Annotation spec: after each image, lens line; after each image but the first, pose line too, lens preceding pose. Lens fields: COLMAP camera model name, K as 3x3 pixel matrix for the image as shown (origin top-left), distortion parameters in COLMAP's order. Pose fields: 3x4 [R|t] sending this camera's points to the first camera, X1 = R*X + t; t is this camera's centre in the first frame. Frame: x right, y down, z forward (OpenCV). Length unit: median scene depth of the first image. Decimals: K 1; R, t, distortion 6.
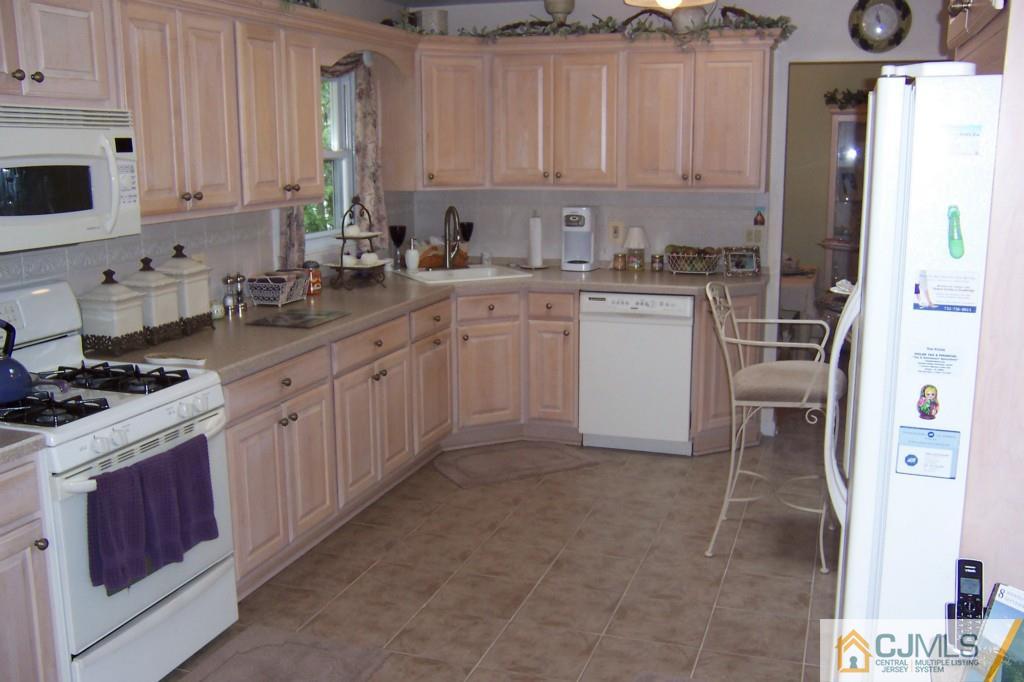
lens RADIAL K [[1008.4, 0, 512.0], [0, 1008.4, 341.0], [0, 0, 1]] dist [-0.151538, 0.228095]
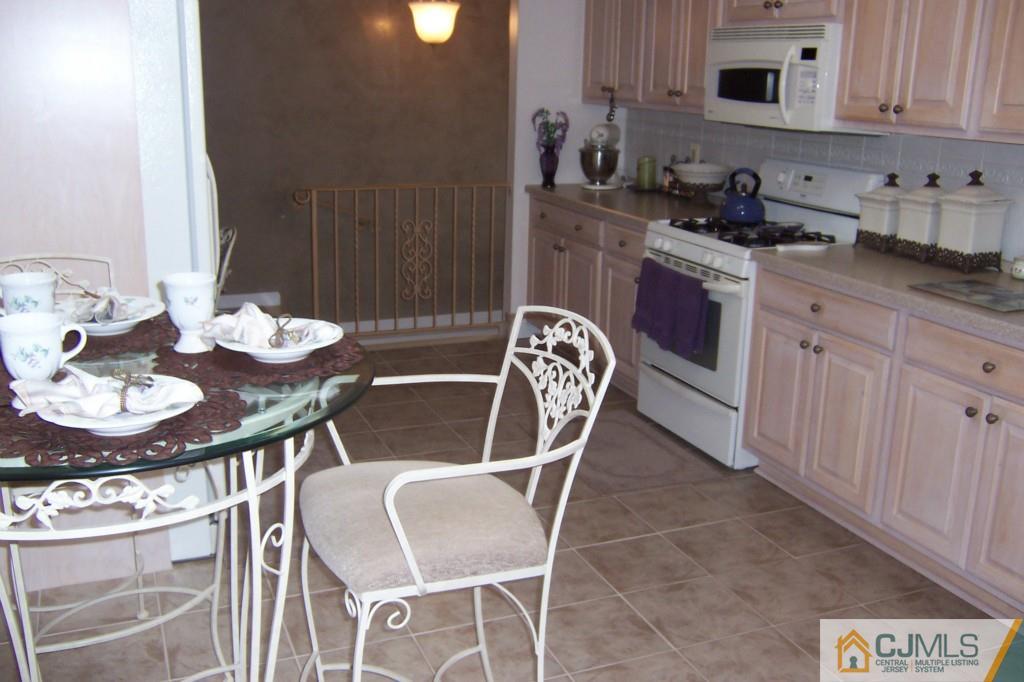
lens RADIAL K [[1008.4, 0, 512.0], [0, 1008.4, 341.0], [0, 0, 1]] dist [-0.151538, 0.228095]
pose [[-0.750348, 0.165485, -0.639994, 0.488643], [-0.142762, 0.904744, 0.401320, -0.218565], [0.645443, 0.392497, -0.655248, 1.179367]]
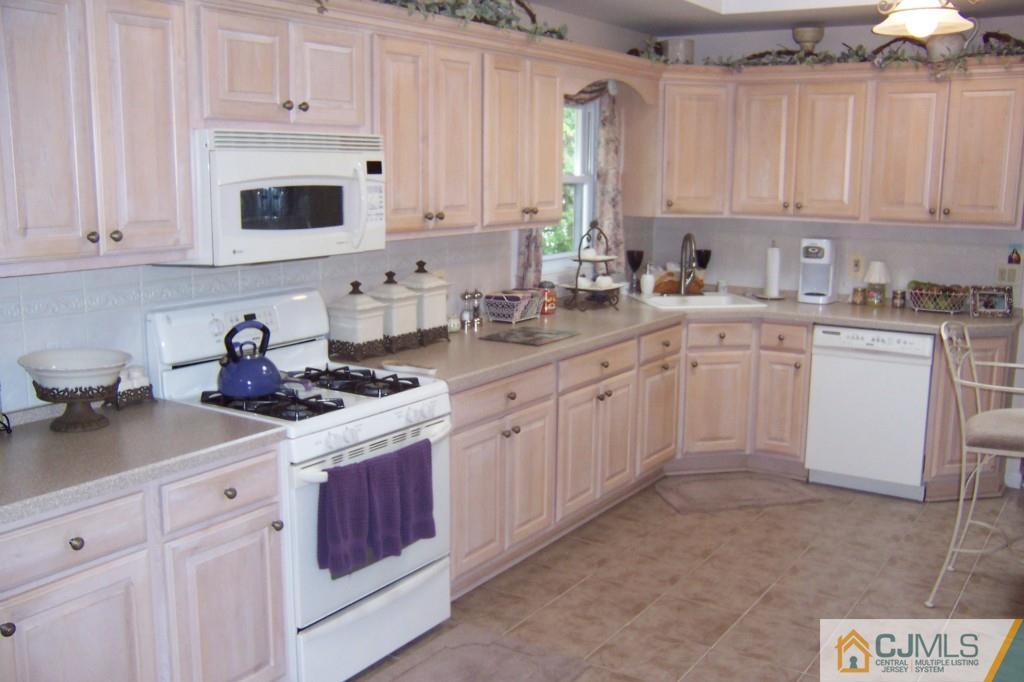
lens RADIAL K [[1008.4, 0, 512.0], [0, 1008.4, 341.0], [0, 0, 1]] dist [-0.151538, 0.228095]
pose [[0.968335, 0.055167, -0.243482, 0.023198], [-0.060698, 0.998039, -0.015266, -0.000131], [0.242162, 0.029561, 0.969785, -0.019142]]
